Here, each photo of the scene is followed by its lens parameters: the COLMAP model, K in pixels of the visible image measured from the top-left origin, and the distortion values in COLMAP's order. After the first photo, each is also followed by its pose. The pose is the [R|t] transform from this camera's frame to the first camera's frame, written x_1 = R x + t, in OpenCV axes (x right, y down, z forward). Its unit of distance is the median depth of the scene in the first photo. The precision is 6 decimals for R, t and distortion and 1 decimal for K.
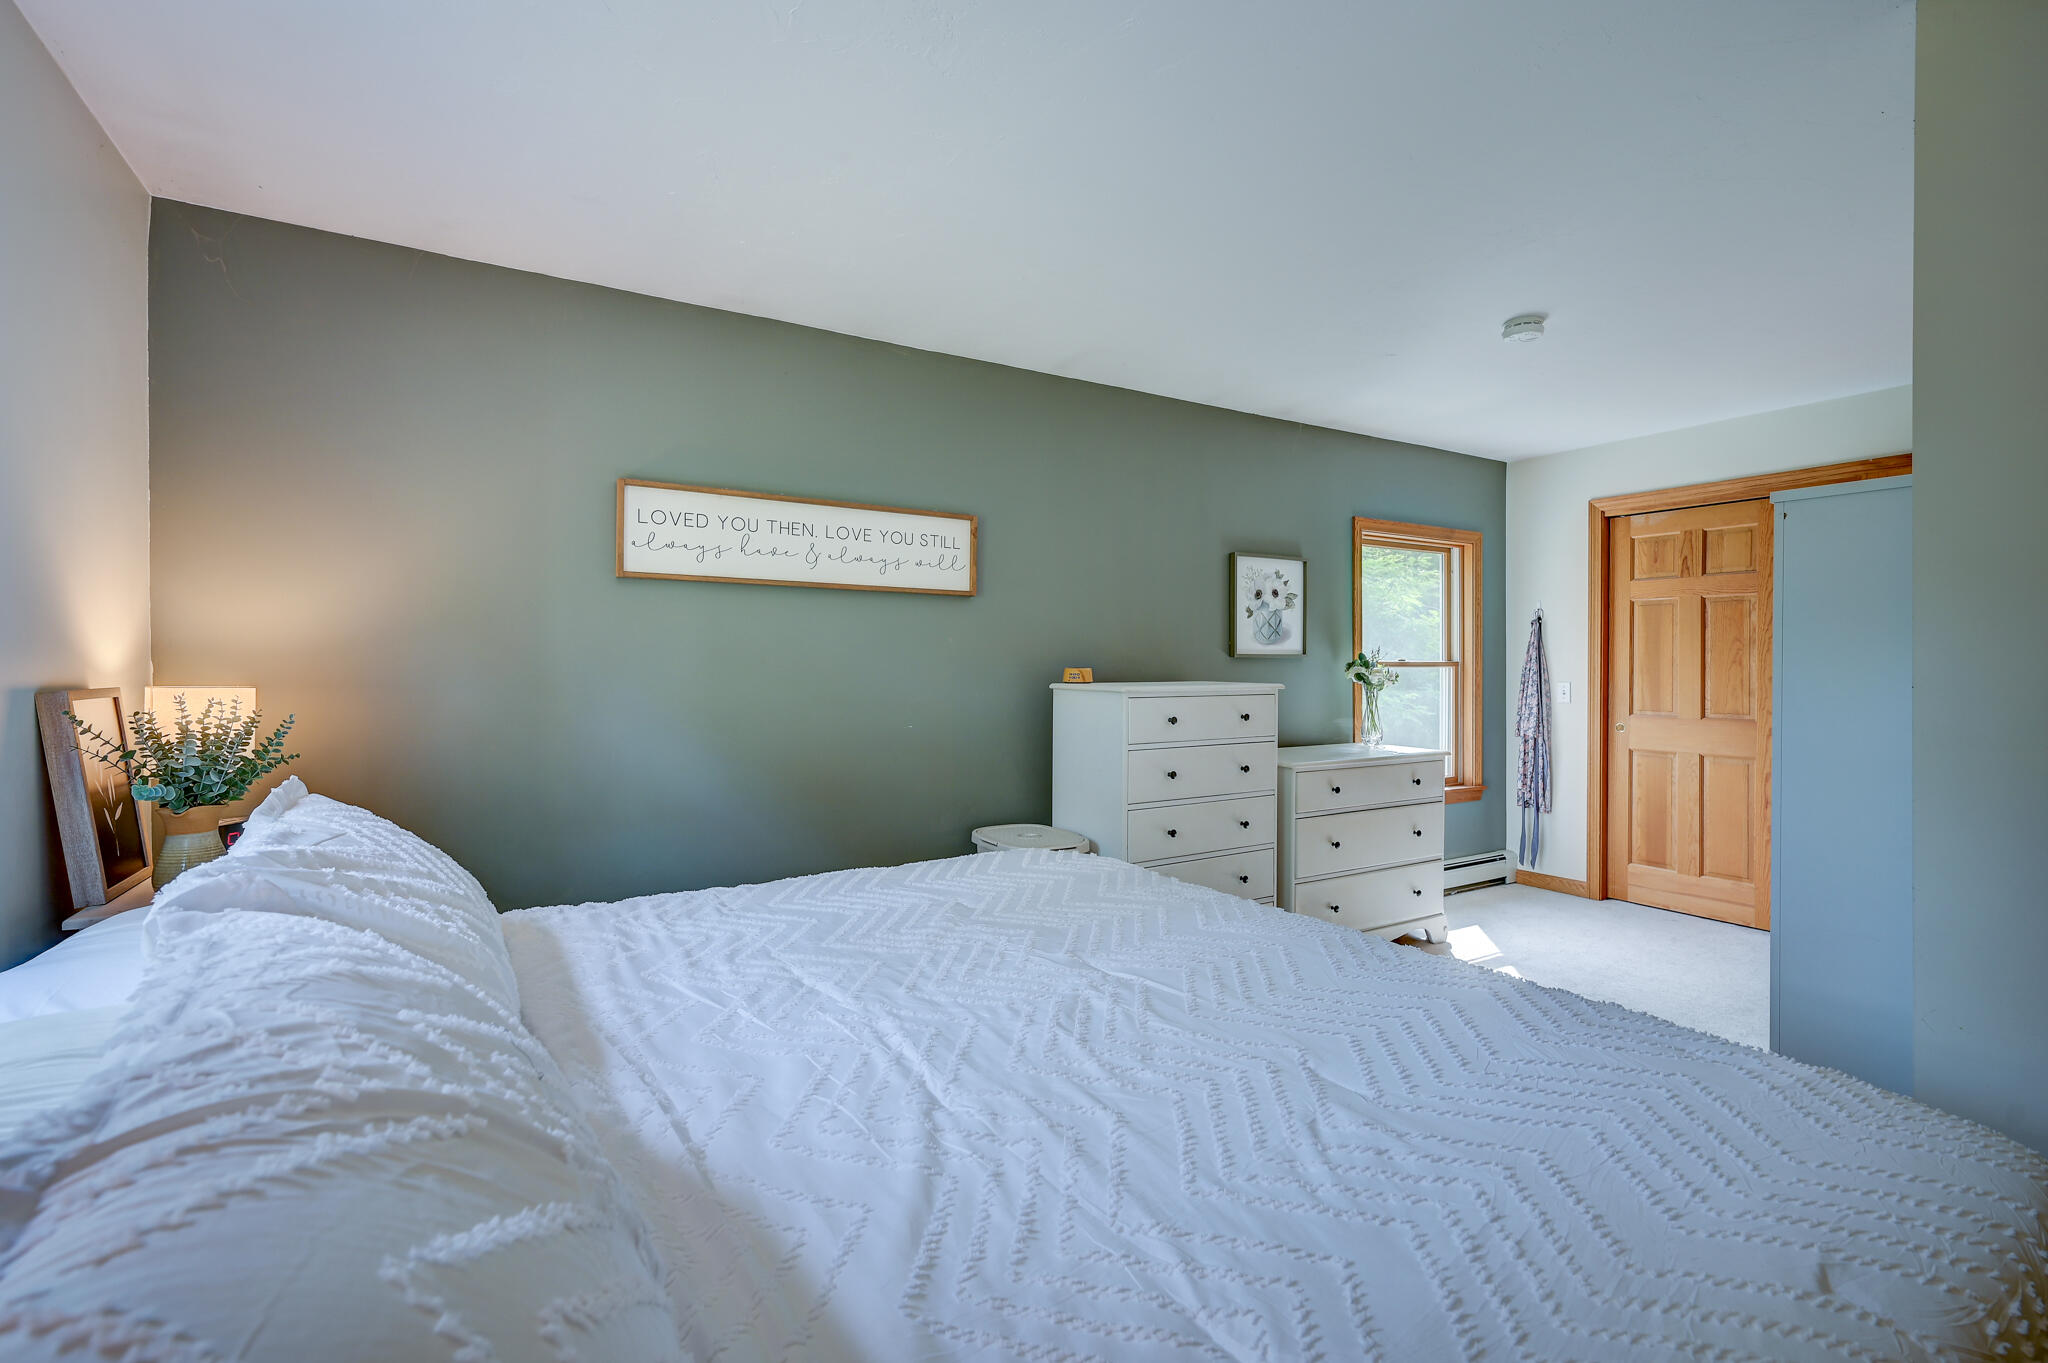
lens RADIAL K [[909.7, 0, 1027.5], [0, 909.7, 677.4], [0, 0, 1]] dist [0.000383, -0.000719]
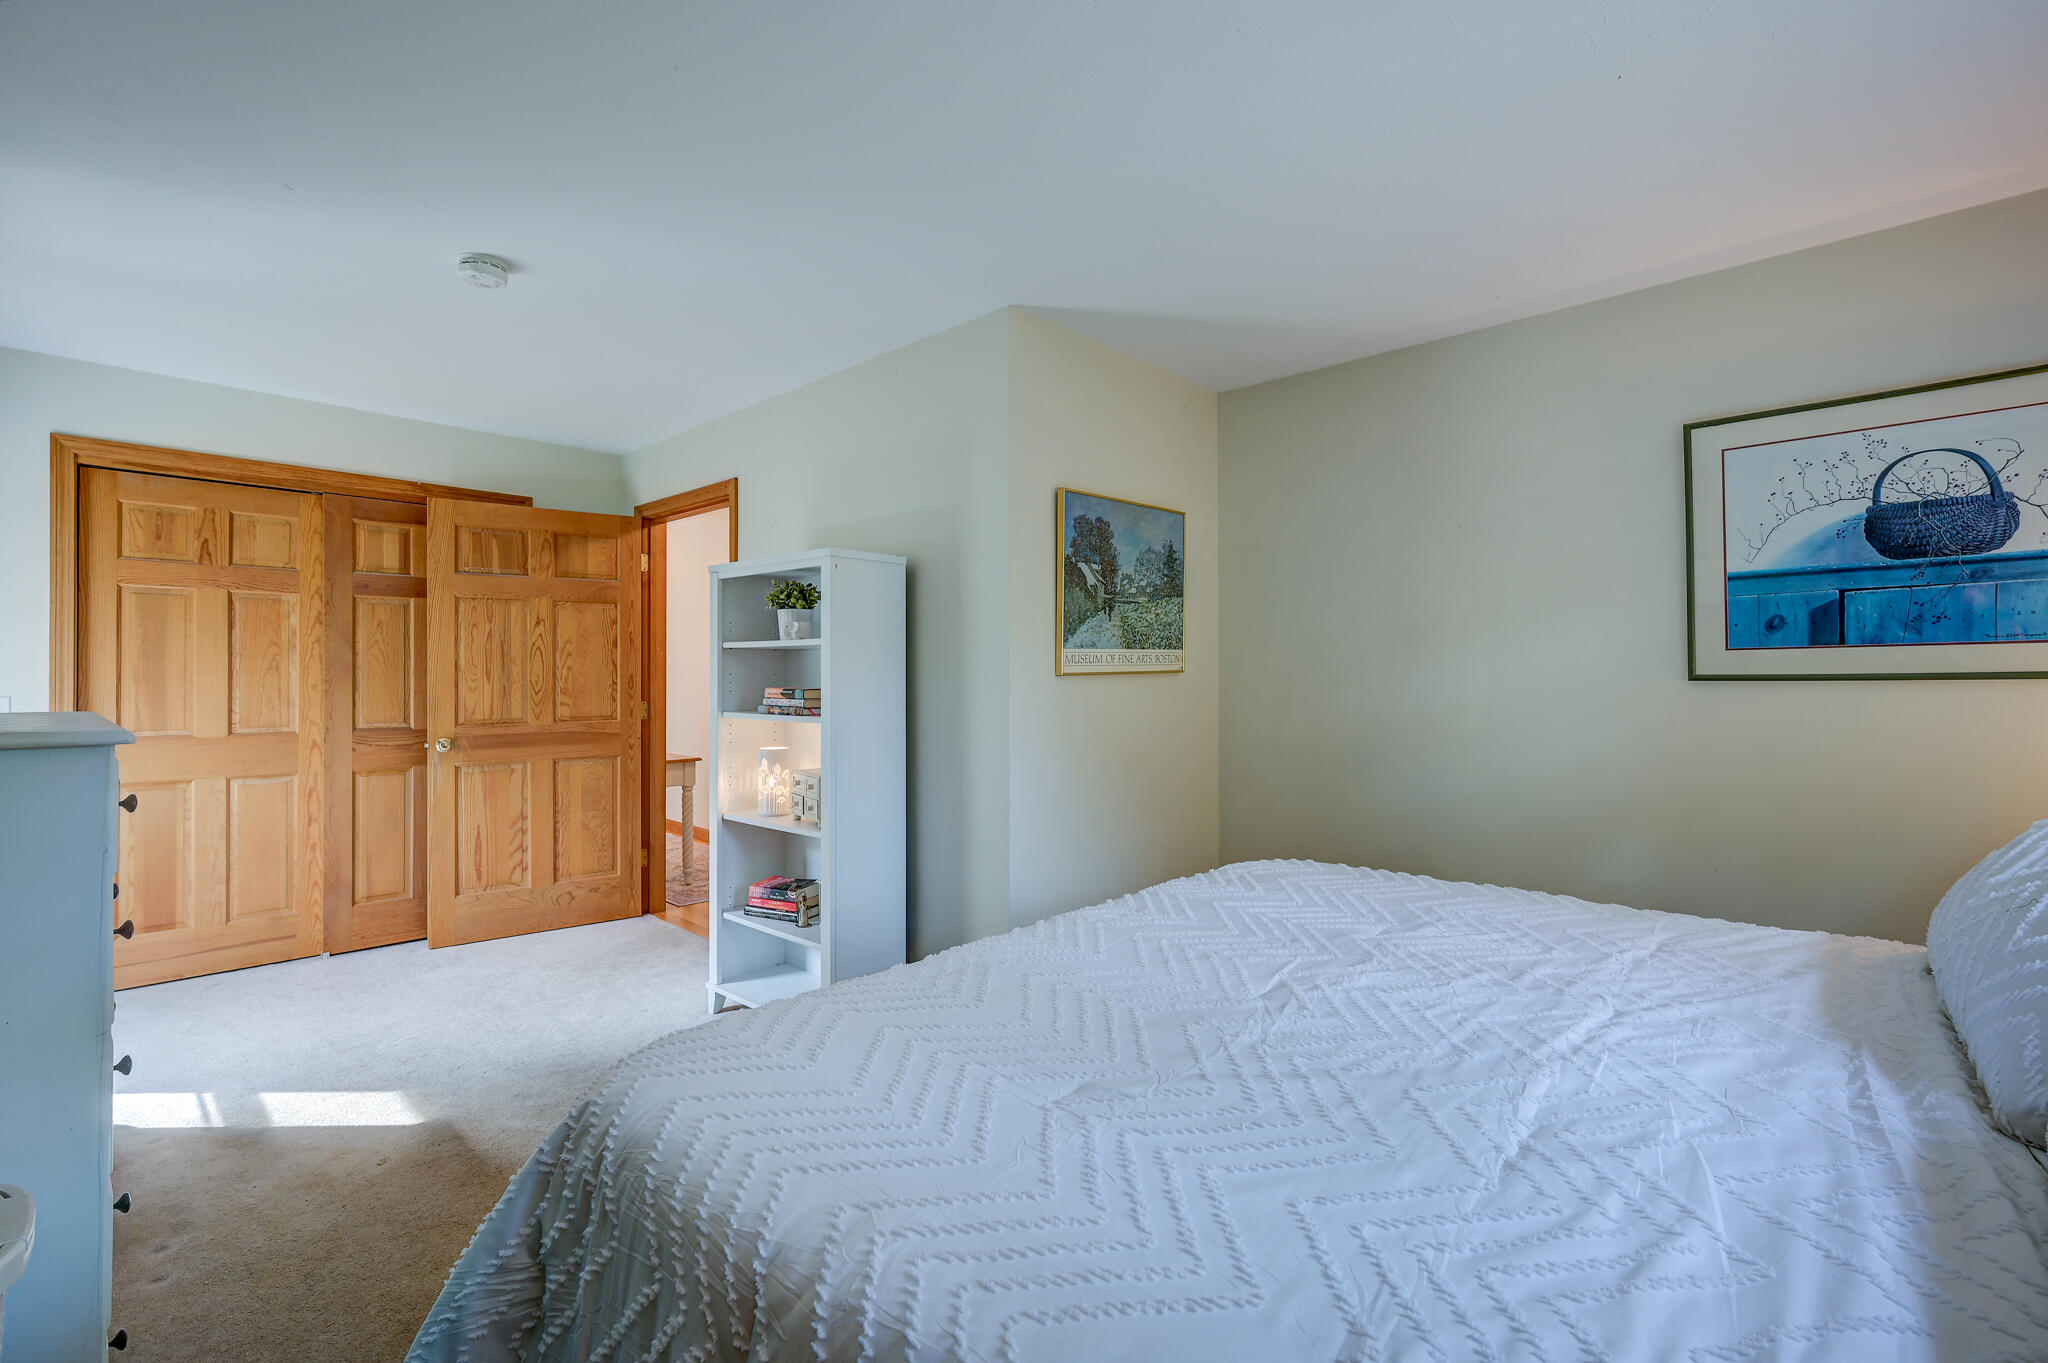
lens RADIAL K [[909.7, 0, 1025.4], [0, 909.7, 672.6], [0, 0, 1]] dist [0.000383, -0.000719]
pose [[-0.264197, 0.004195, 0.964460, -0.275796], [0.006114, 0.999978, -0.002675, -0.006180], [-0.964449, 0.005191, -0.264216, 0.524926]]
